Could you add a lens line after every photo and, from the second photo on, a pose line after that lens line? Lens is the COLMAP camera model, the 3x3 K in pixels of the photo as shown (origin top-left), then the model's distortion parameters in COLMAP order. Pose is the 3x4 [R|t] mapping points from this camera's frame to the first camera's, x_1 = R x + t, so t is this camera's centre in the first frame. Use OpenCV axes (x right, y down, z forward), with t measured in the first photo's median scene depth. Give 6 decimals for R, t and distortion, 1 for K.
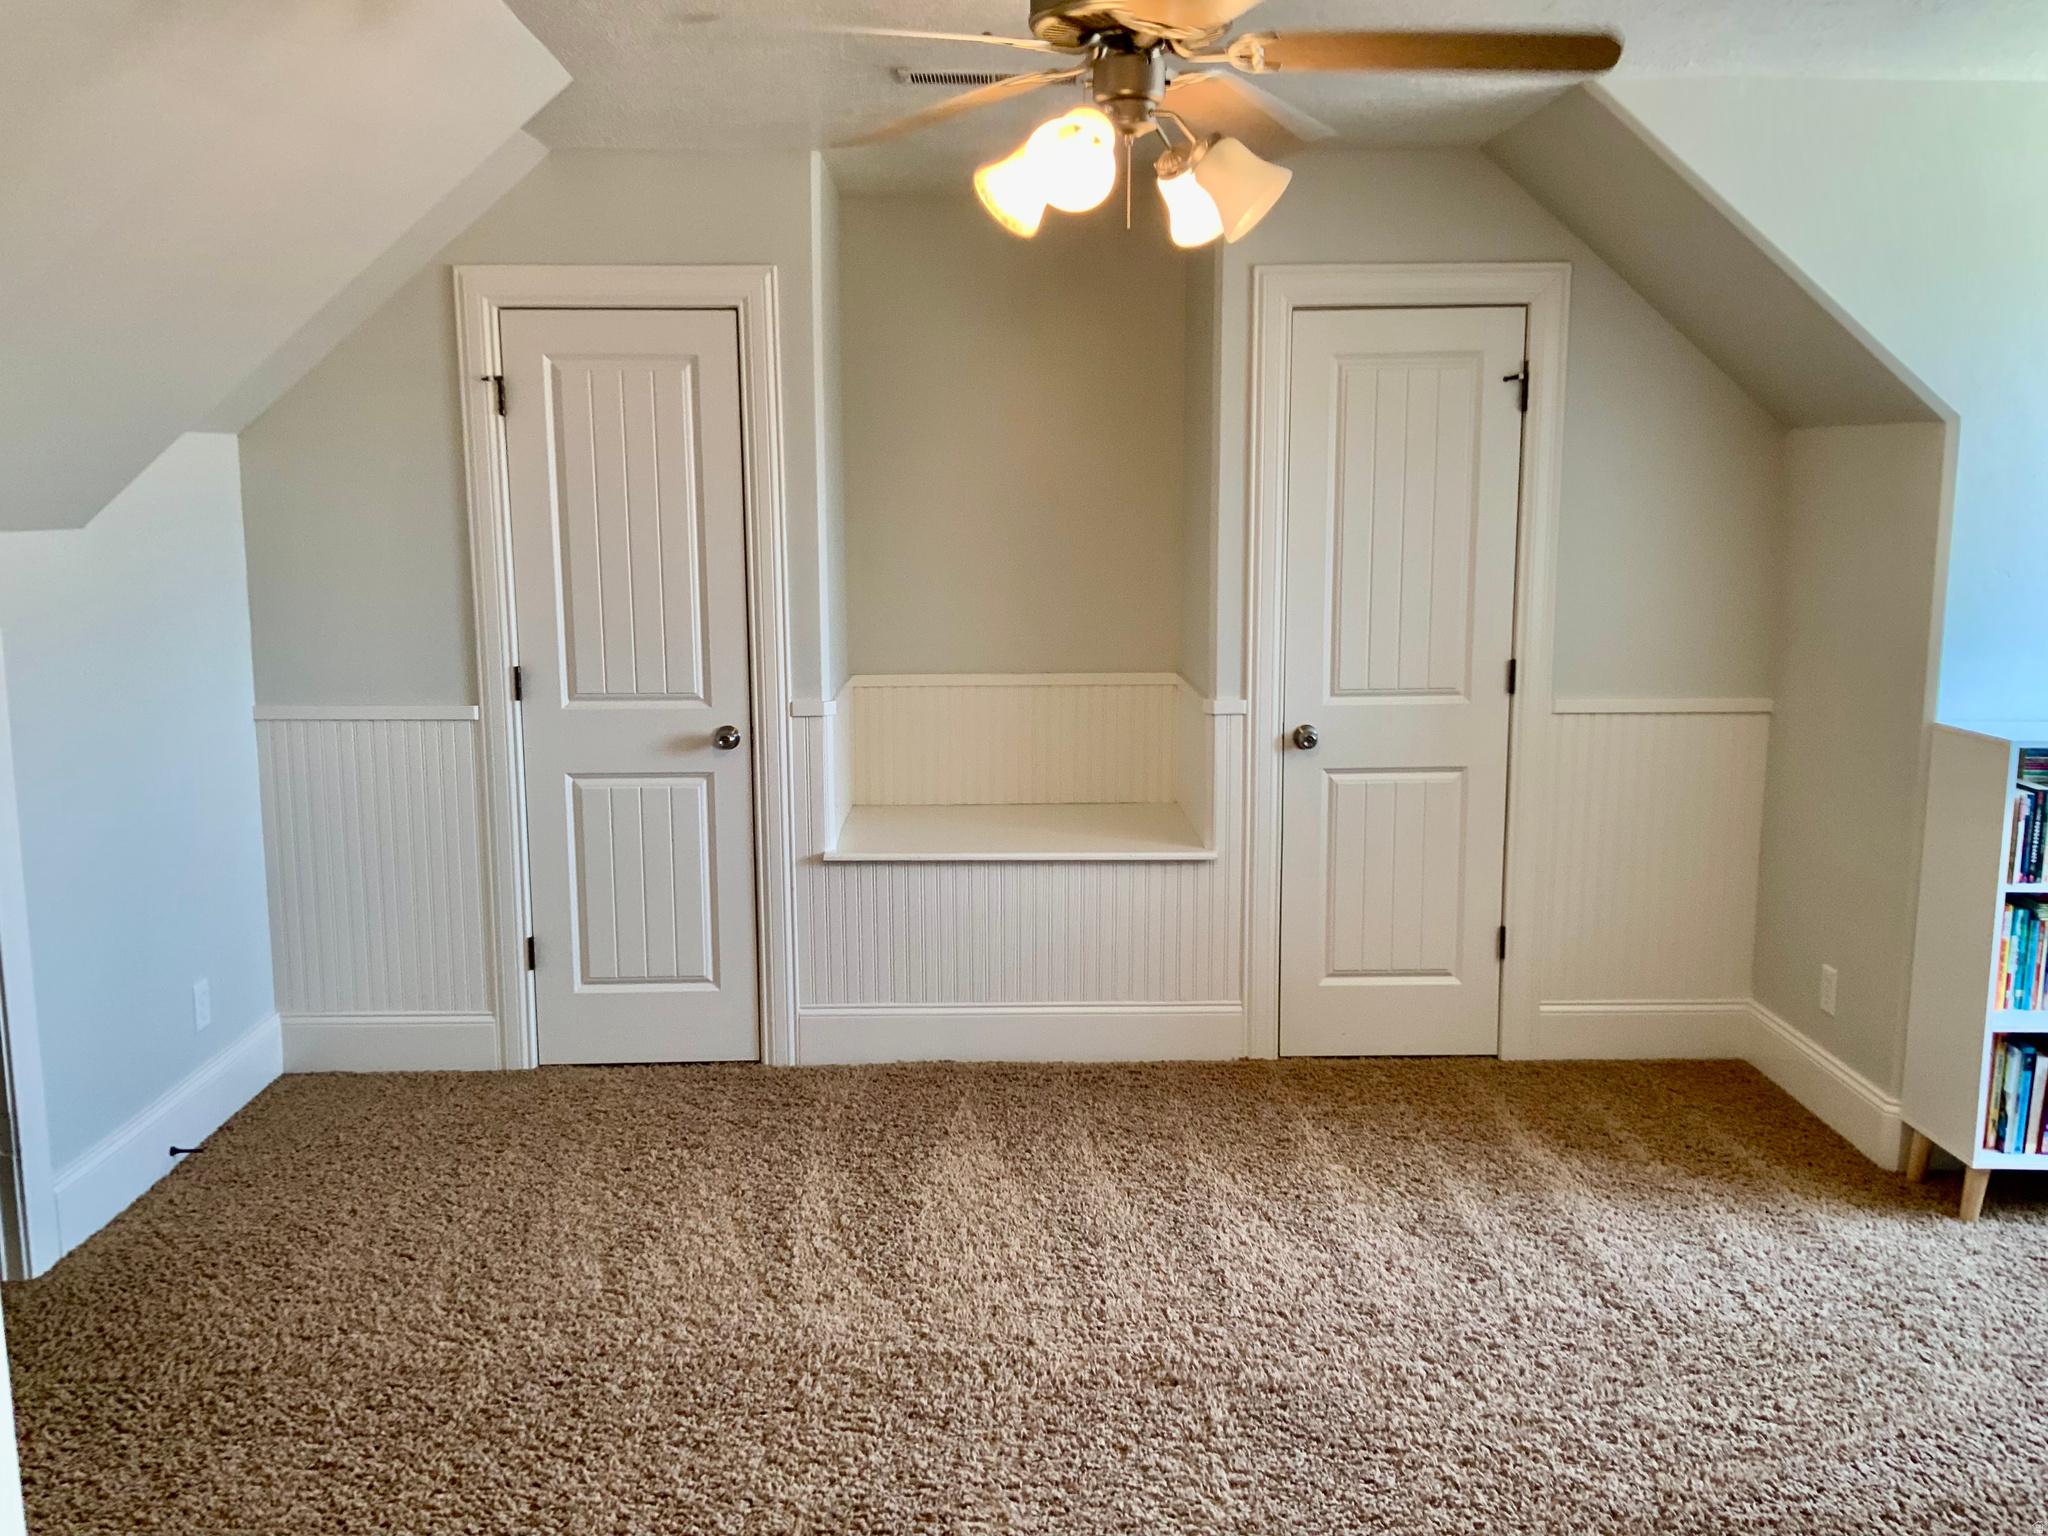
lens RADIAL K [[1705.5, 0, 1016.0], [0, 1705.5, 766.5], [0, 0, 1]] dist [0.125870, -0.261230]
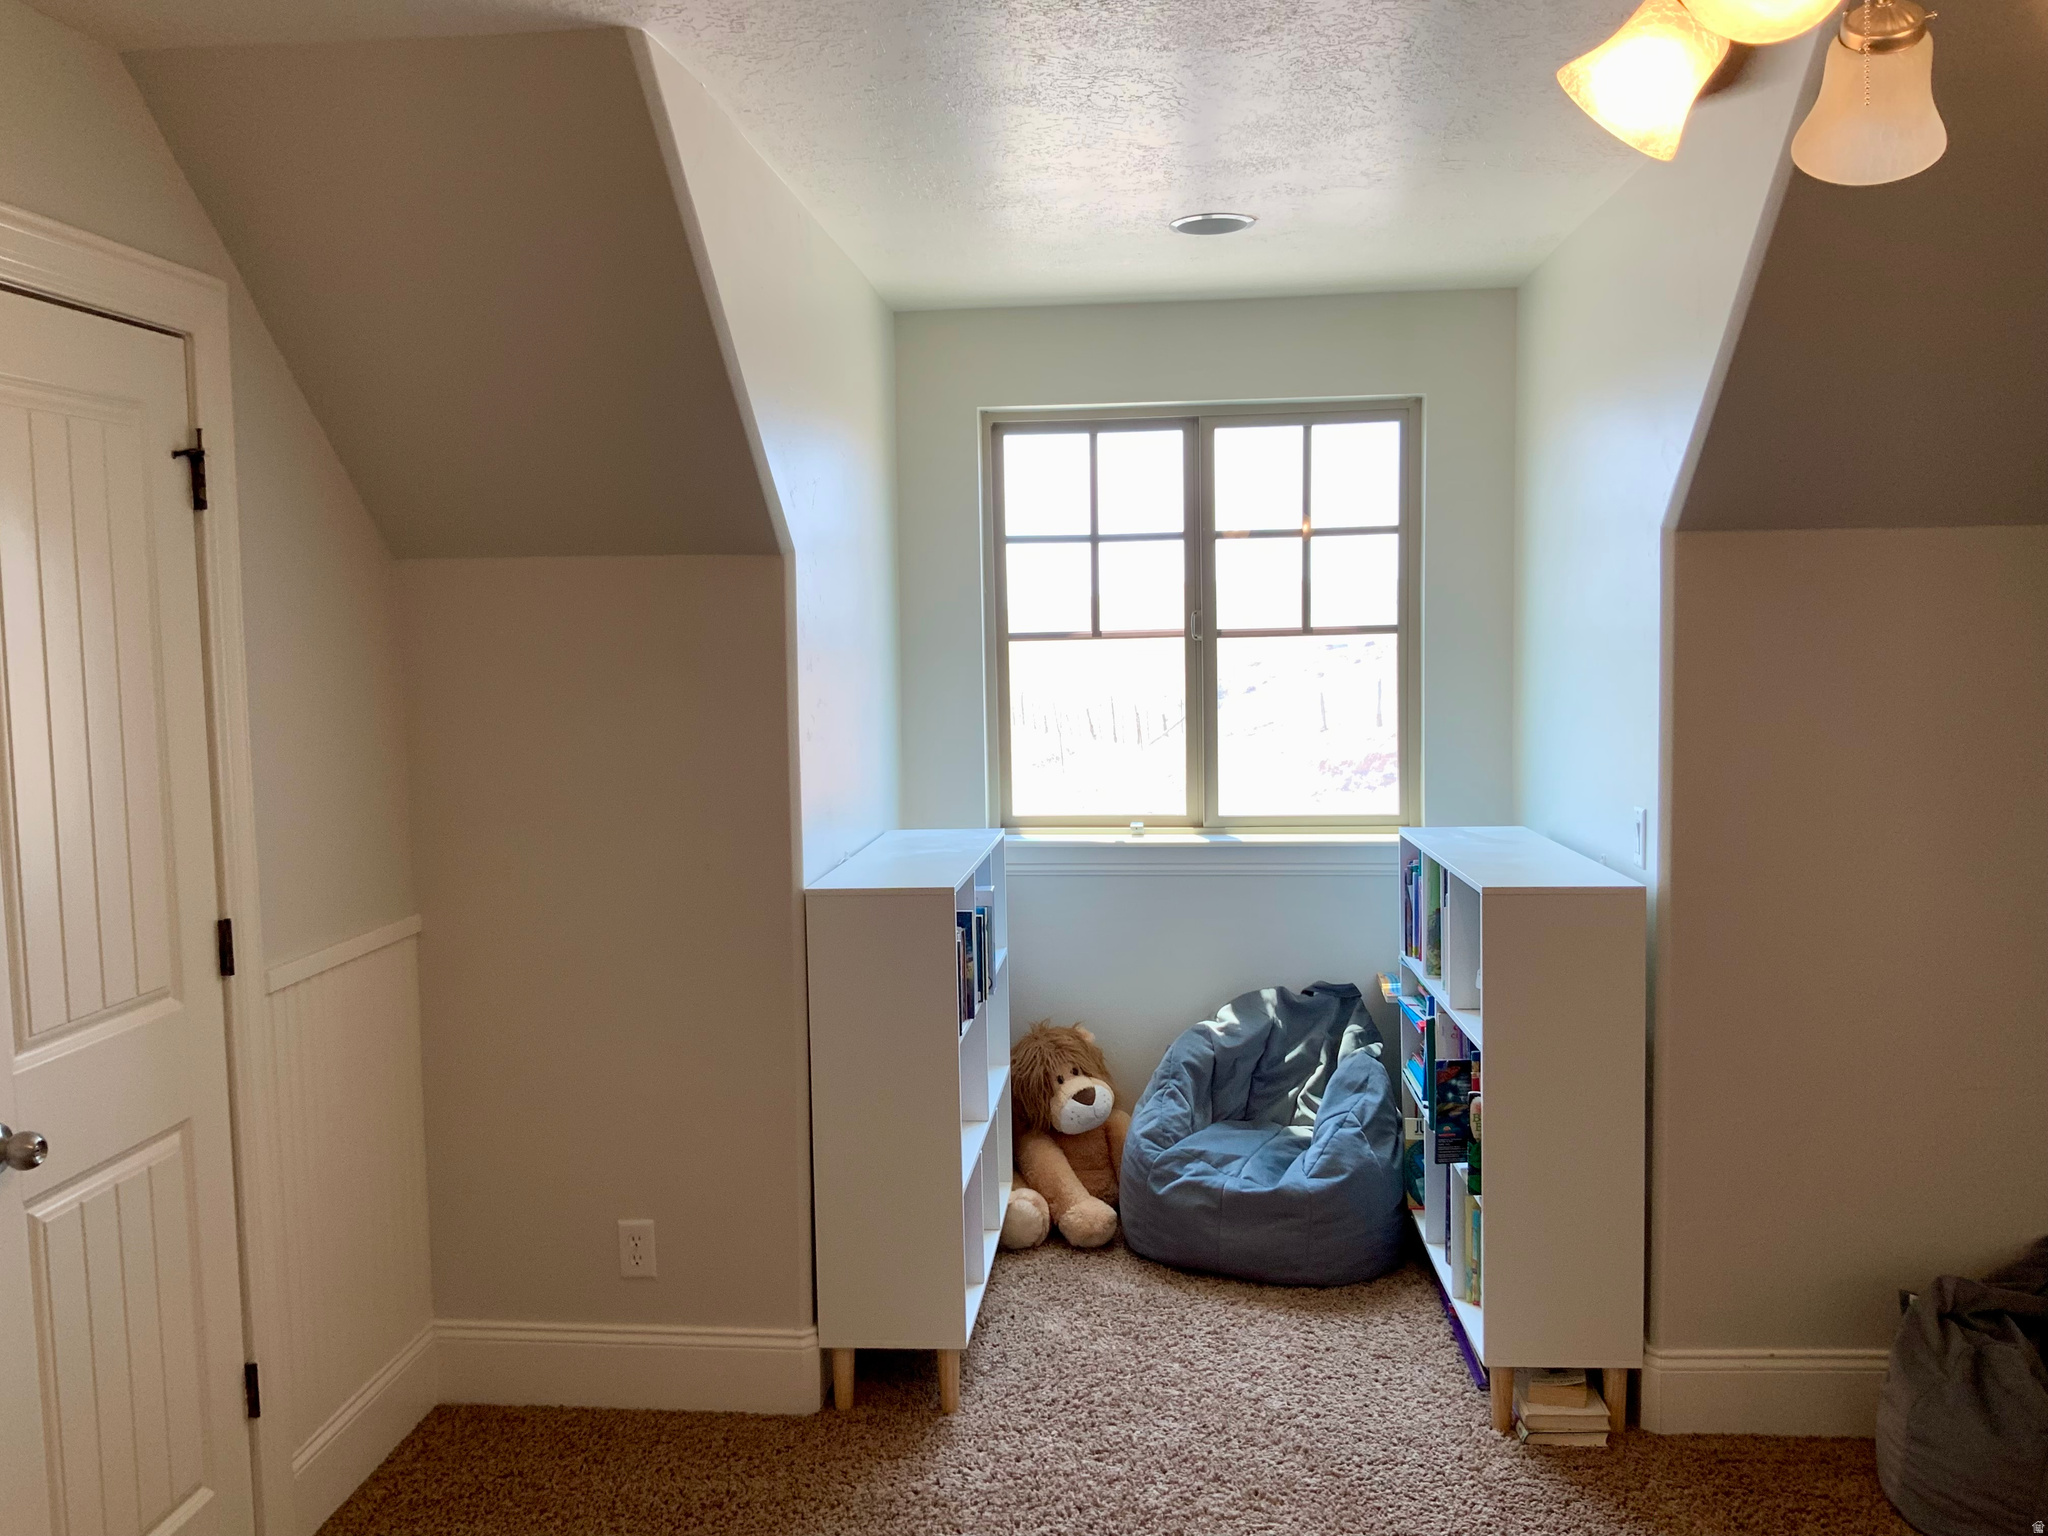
lens RADIAL K [[1705.5, 0, 1016.0], [0, 1705.5, 766.5], [0, 0, 1]] dist [0.125870, -0.261230]
pose [[0.125348, -0.081993, 0.988719, -0.271937], [0.179908, 0.981935, 0.058622, -0.102694], [-0.975664, 0.170530, 0.137835, 0.656029]]
